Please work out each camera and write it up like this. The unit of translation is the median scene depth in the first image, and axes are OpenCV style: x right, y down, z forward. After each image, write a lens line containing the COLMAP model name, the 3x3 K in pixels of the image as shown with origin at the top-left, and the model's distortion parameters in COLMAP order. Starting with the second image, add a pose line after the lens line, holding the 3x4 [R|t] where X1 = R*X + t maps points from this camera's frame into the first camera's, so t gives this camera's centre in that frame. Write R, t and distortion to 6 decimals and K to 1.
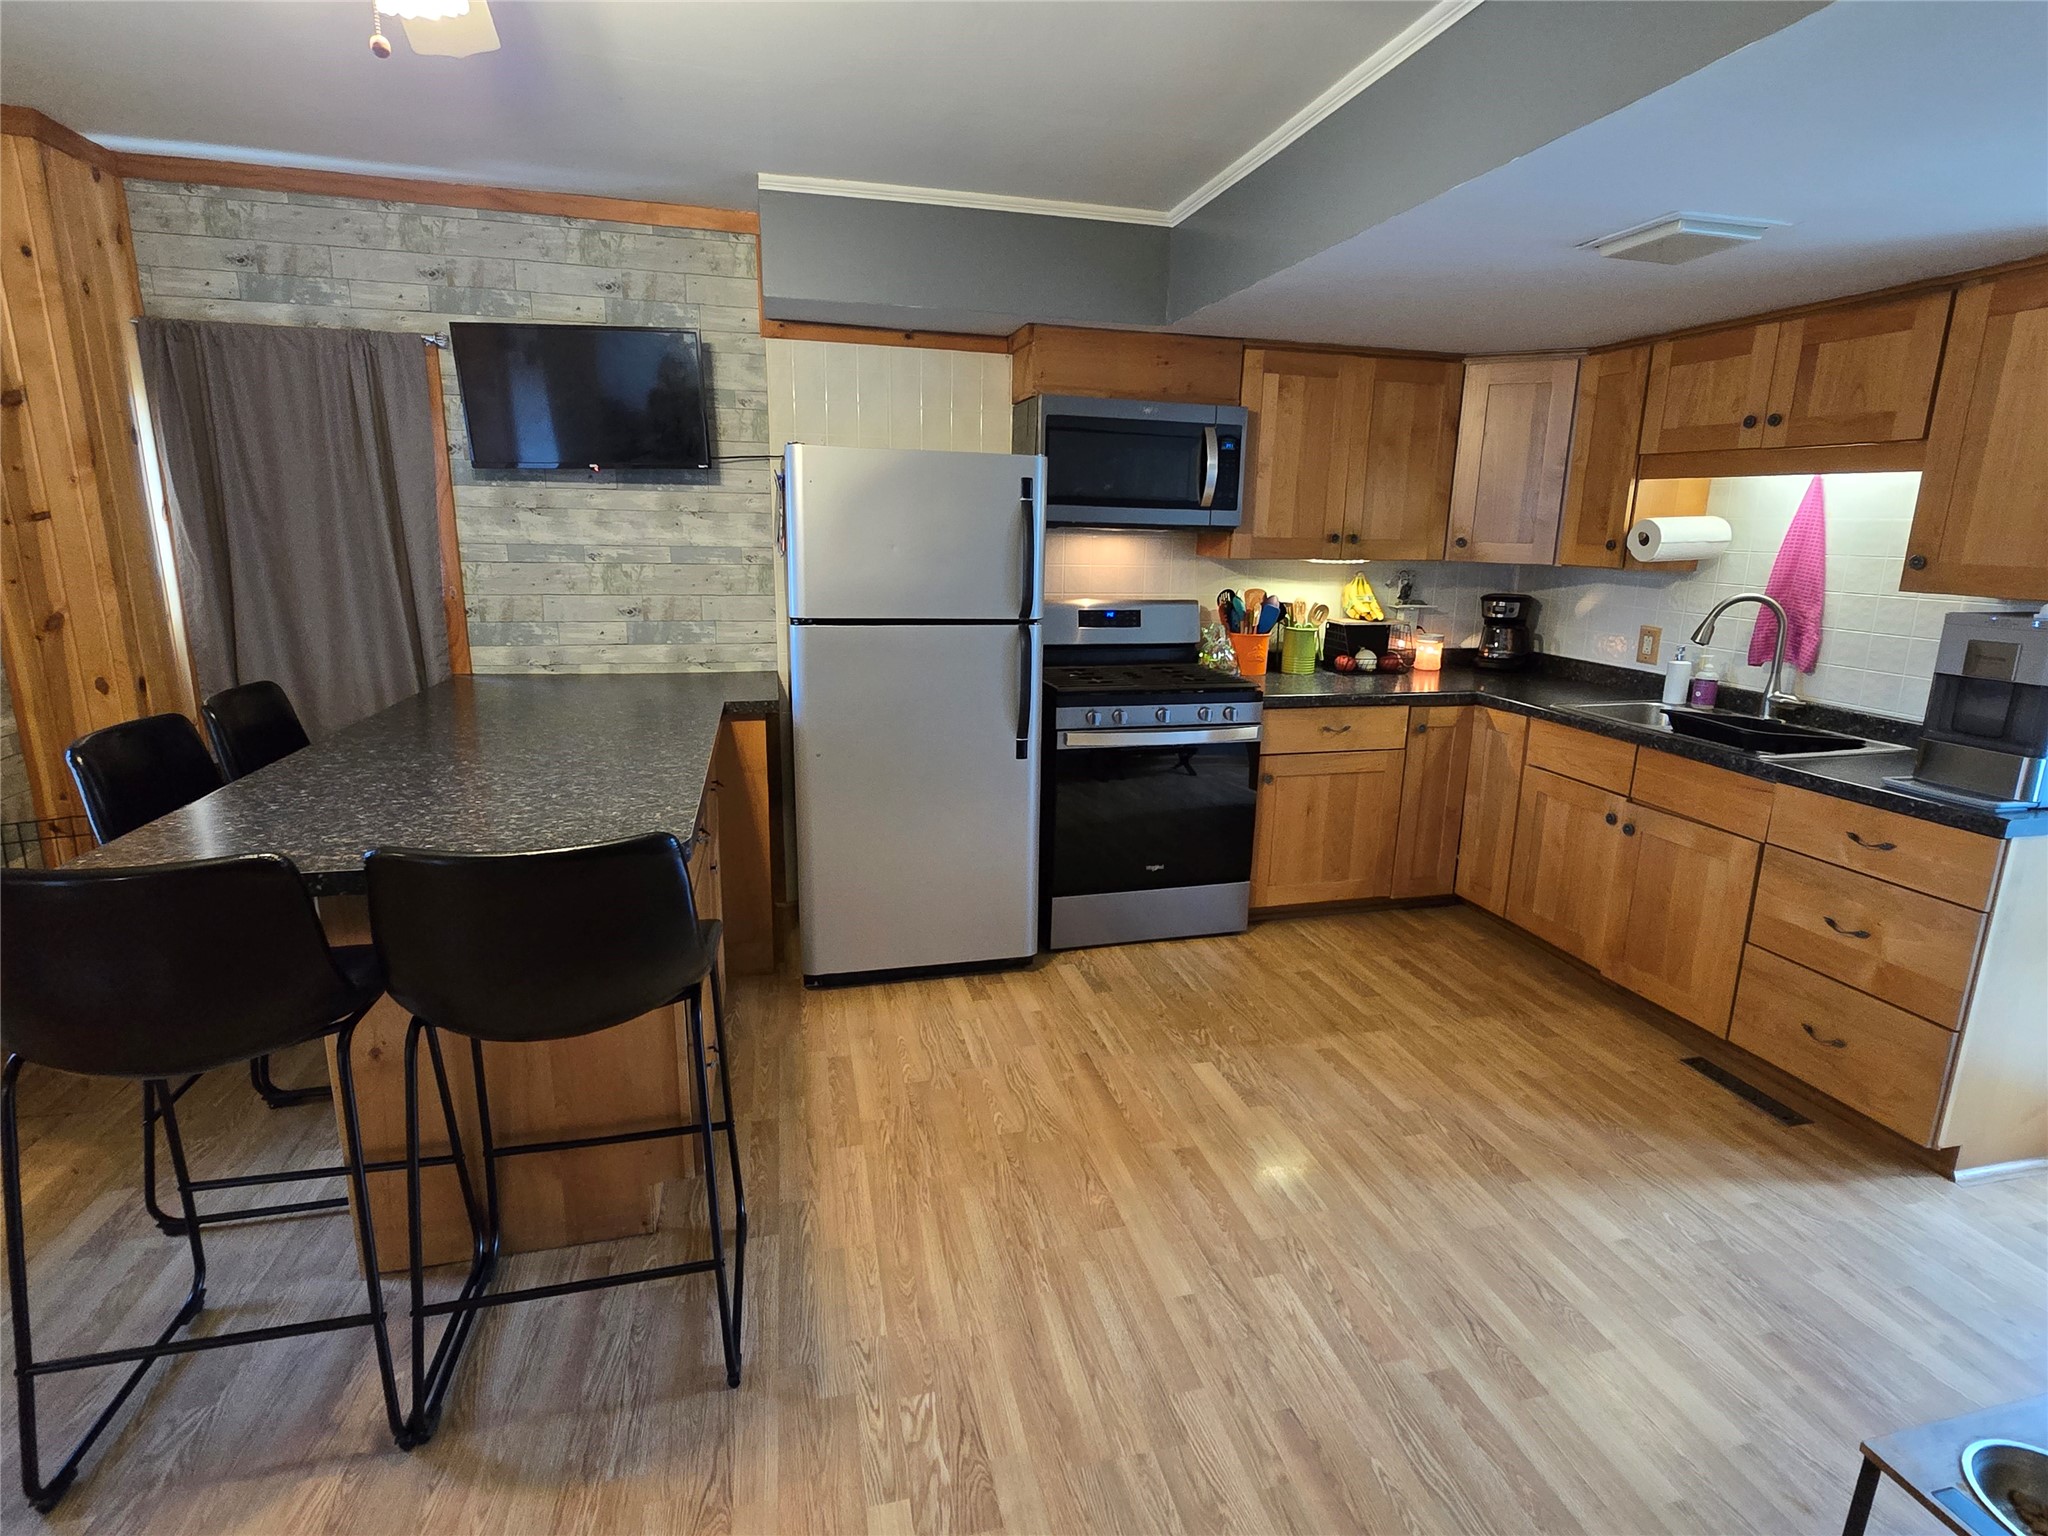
lens RADIAL K [[1007.9, 0, 1043.5], [0, 1007.9, 751.4], [0, 0, 1]] dist [-0.006782, 0.000904]
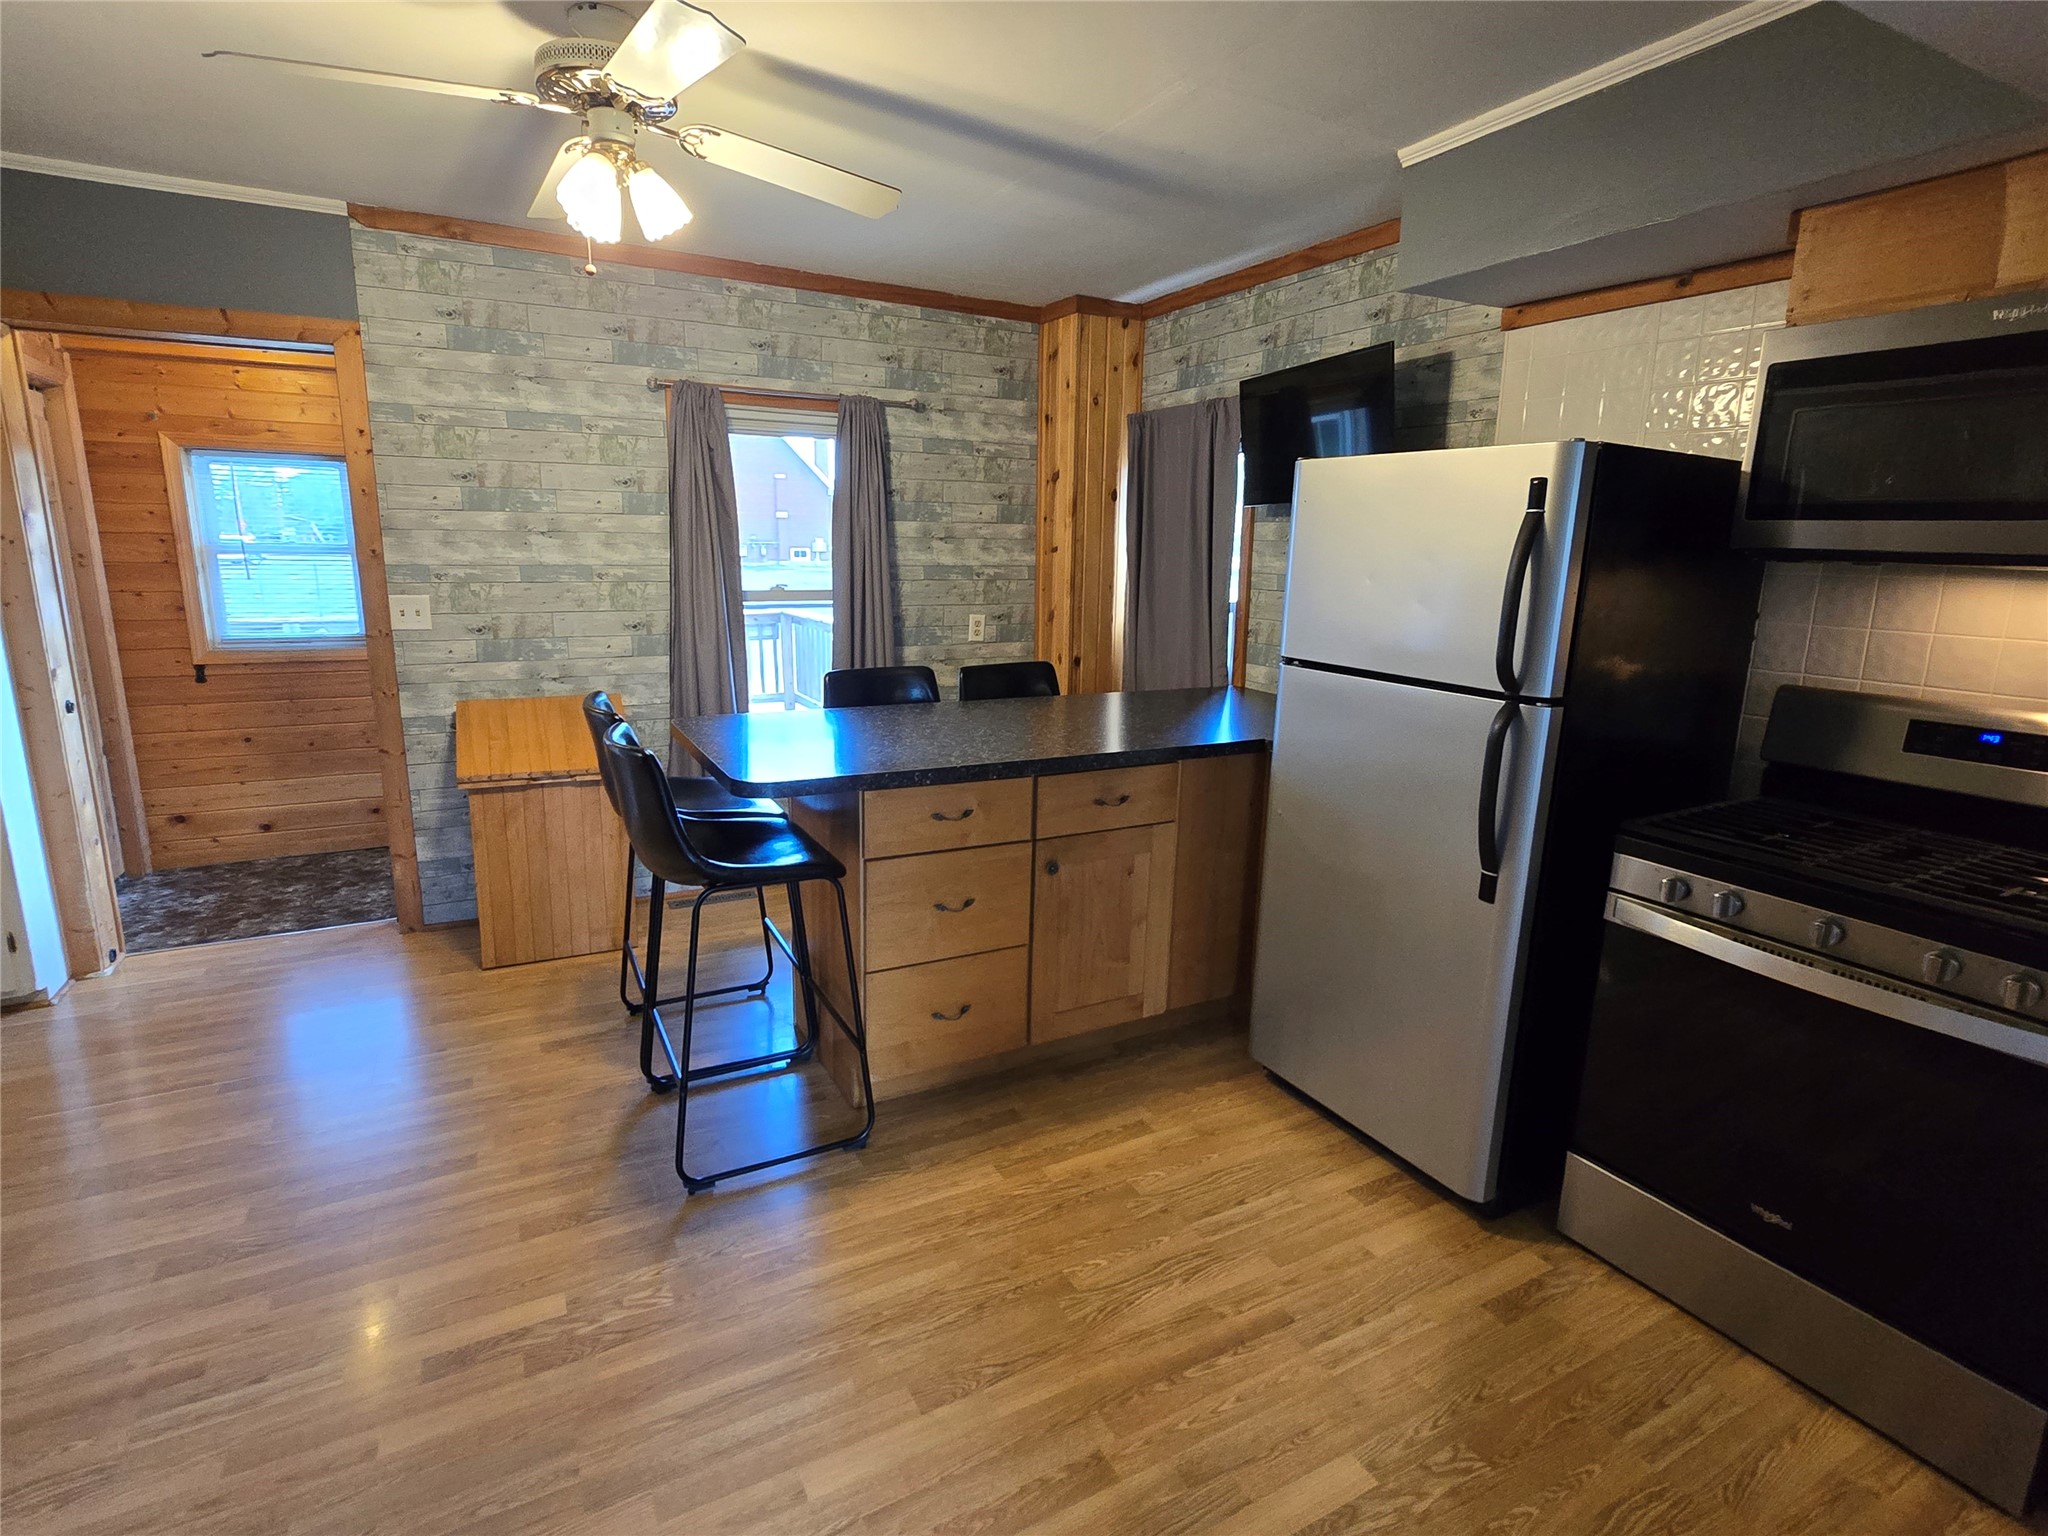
lens RADIAL K [[1007.9, 0, 1043.7], [0, 1007.9, 756.6], [0, 0, 1]] dist [-0.006782, 0.000904]
pose [[0.249605, 0.184941, -0.950523, 0.510043], [-0.227079, 0.965401, 0.128205, -0.102889], [0.941346, 0.183843, 0.282965, 0.513881]]
